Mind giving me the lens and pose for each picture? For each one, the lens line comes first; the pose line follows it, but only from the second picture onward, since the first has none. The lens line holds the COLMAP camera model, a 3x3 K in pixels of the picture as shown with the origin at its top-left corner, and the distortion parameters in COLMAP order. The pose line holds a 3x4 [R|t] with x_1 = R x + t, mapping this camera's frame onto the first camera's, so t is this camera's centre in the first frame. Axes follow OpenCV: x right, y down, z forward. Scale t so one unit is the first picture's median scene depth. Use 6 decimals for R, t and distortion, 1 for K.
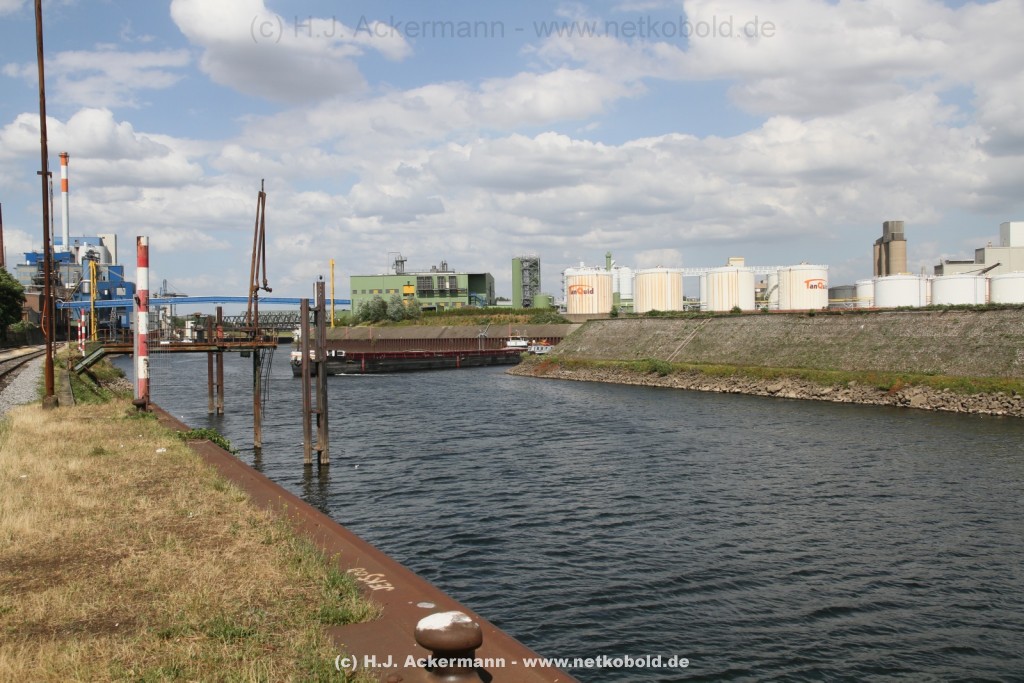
lens RADIAL K [[1014.3, 0, 506.0], [0, 1014.3, 338.0], [0, 0, 1]] dist [0.040415, 0.000000]
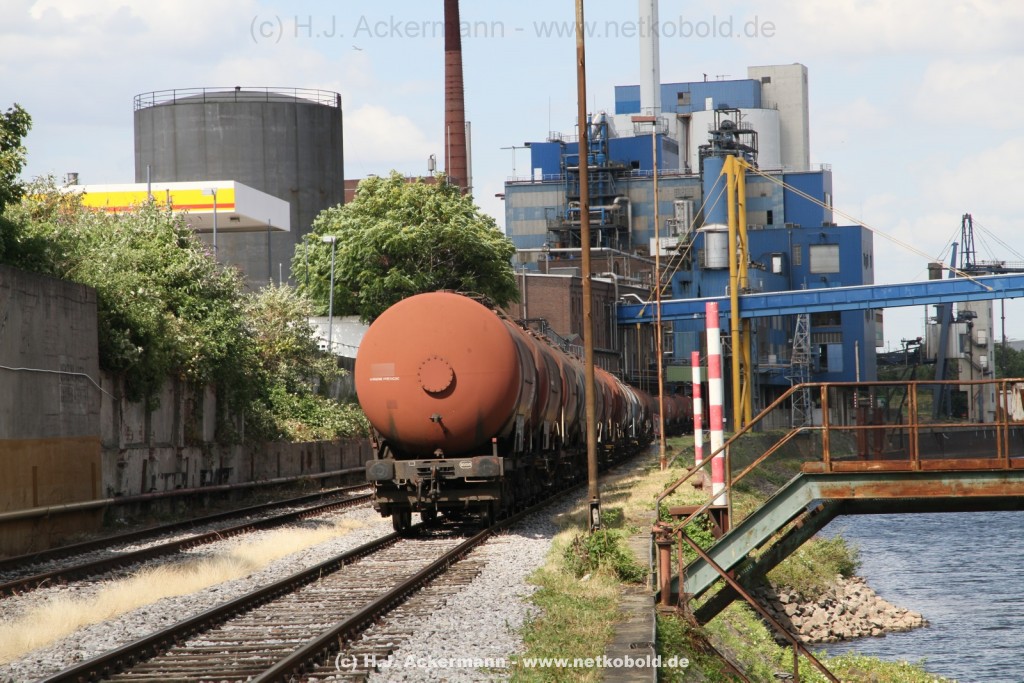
lens RADIAL K [[3589.2, 0, 510.4], [0, 3589.2, 336.9], [0, 0, 1]] dist [0.361286, 0.000000]
pose [[0.901742, -0.021804, -0.431724, -0.028196], [0.012422, 0.999622, -0.024540, -0.000298], [0.432096, 0.016766, 0.901672, 0.066636]]
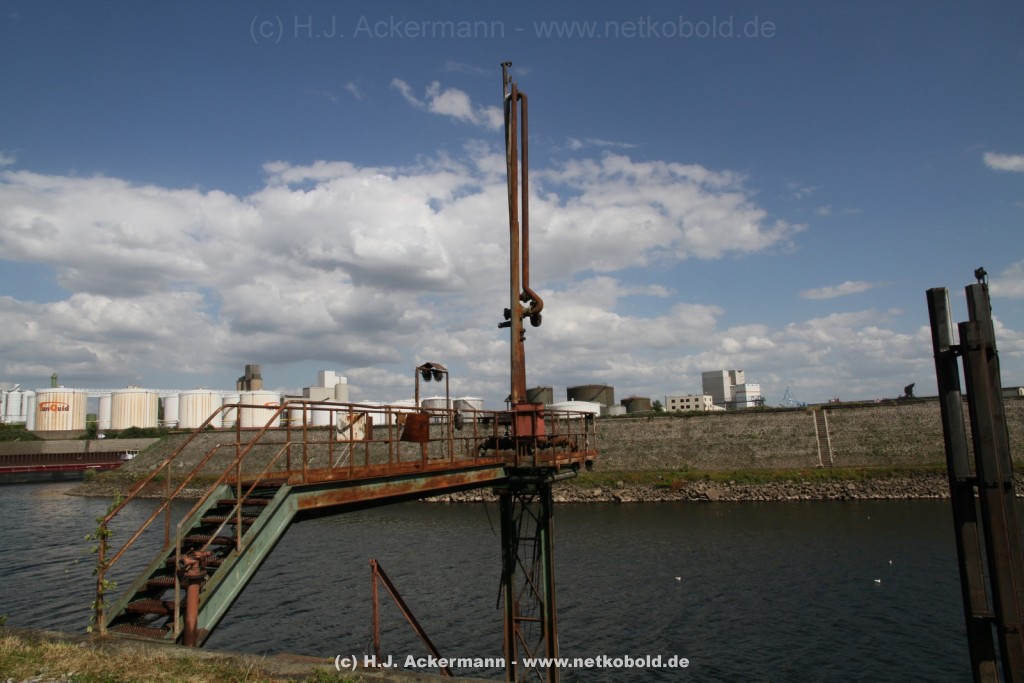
lens RADIAL K [[724.7, 0, 513.4], [0, 724.7, 332.8], [0, 0, 1]] dist [-0.095281, 0.059872]
pose [[0.711819, 0.088844, 0.696721, -0.087297], [0.027398, 0.987700, -0.153941, 0.000183], [-0.701828, 0.128667, 0.700630, 0.159841]]
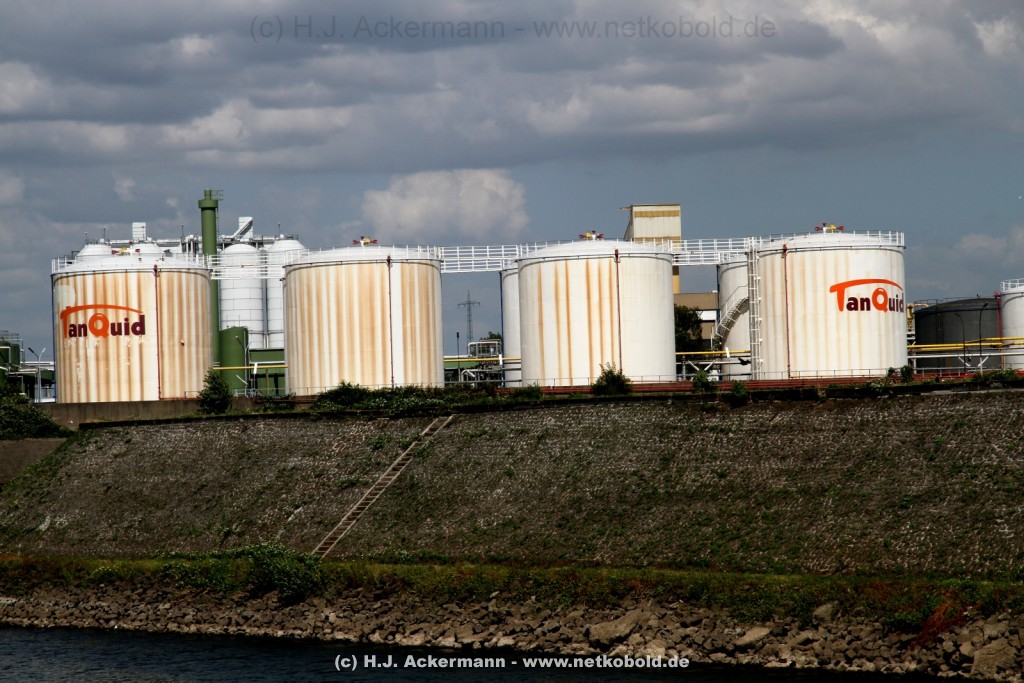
lens RADIAL K [[3527.8, 0, 488.0], [0, 3527.8, 339.5], [0, 0, 1]] dist [0.411308, 0.000000]
pose [[0.986549, -0.011022, 0.163096, 0.014898], [0.017627, 0.999080, -0.039103, 0.000054], [-0.162515, 0.041452, 0.985835, -0.032465]]
